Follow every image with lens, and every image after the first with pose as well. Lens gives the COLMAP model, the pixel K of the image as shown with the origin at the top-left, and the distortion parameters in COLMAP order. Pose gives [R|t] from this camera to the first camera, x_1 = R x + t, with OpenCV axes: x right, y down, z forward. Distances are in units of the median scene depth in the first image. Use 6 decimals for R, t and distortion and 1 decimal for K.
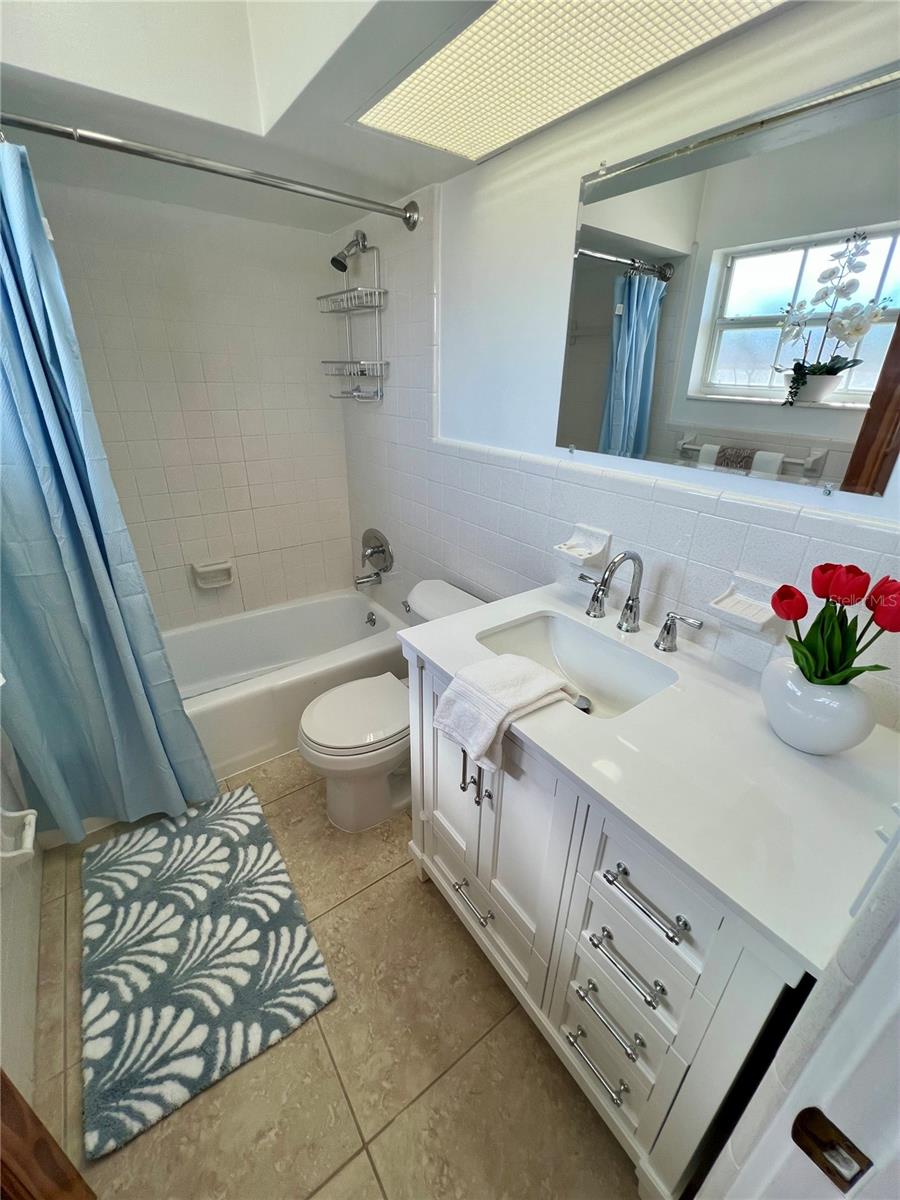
lens RADIAL K [[483.8, 0, 454.5], [0, 483.8, 597.5], [0, 0, 1]] dist [-0.001882, 0.000535]
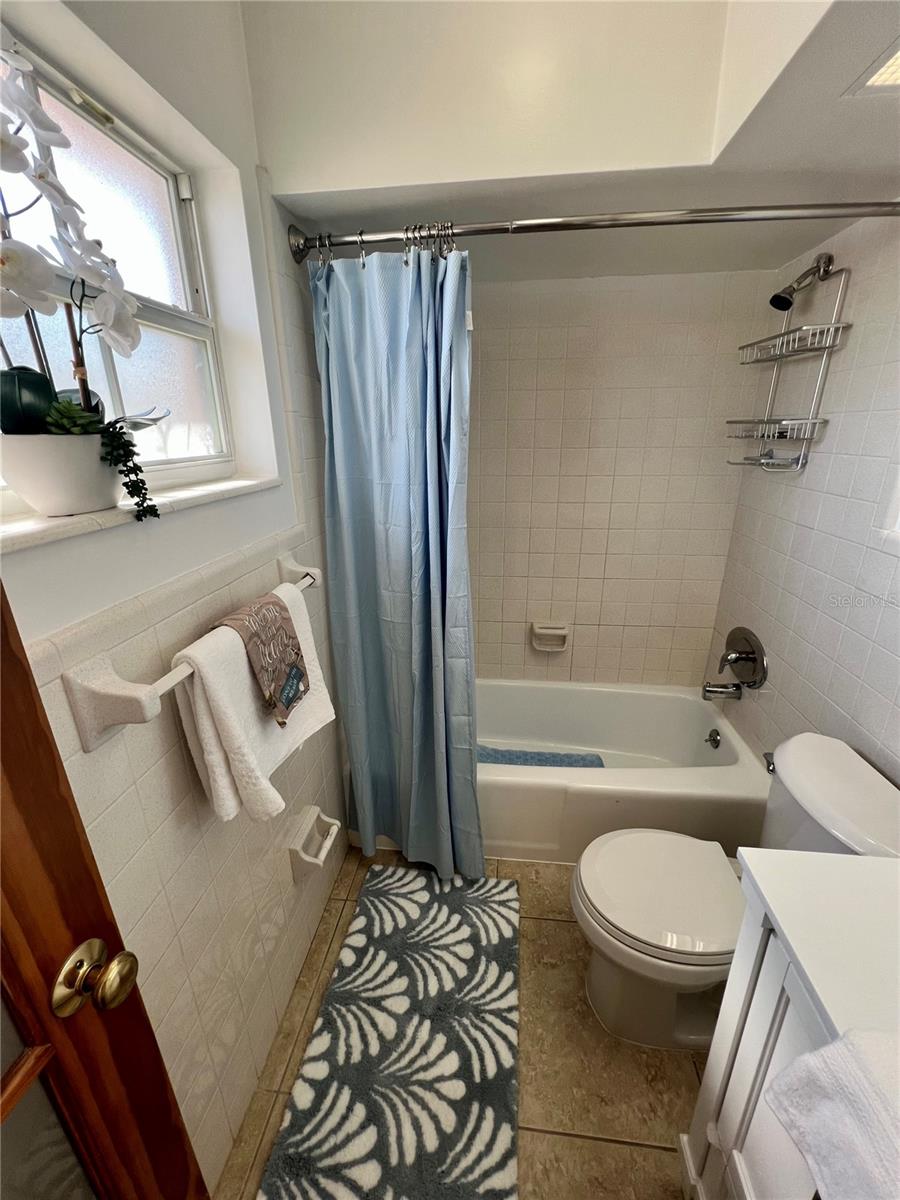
lens RADIAL K [[483.8, 0, 454.0], [0, 483.8, 598.0], [0, 0, 1]] dist [-0.001882, 0.000535]
pose [[0.737719, 0.194250, -0.646558, -0.043864], [-0.254901, 0.966967, -0.000327, -0.128221], [0.625137, 0.165049, 0.762865, 0.212308]]
